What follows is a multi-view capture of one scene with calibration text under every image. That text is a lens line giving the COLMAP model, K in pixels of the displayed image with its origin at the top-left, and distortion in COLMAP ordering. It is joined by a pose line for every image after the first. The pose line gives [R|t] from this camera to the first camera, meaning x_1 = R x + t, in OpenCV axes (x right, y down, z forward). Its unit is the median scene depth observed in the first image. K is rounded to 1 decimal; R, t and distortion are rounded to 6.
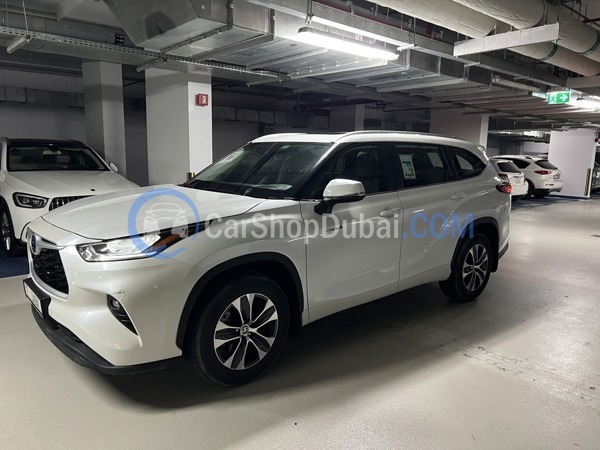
lens RADIAL K [[454.6, 0, 299.7], [0, 454.6, 225.8], [0, 0, 1]] dist [0.004169, -0.000066]
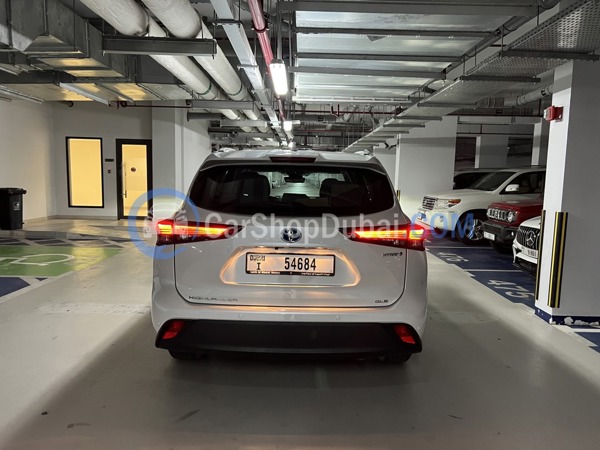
lens RADIAL K [[454.6, 0, 299.8], [0, 454.6, 226.0], [0, 0, 1]] dist [0.004169, -0.000066]
pose [[-0.656397, 0.056802, -0.752274, 1.137368], [-0.142852, 0.969763, 0.197869, -0.327871], [0.740767, 0.237345, -0.628435, 2.227354]]
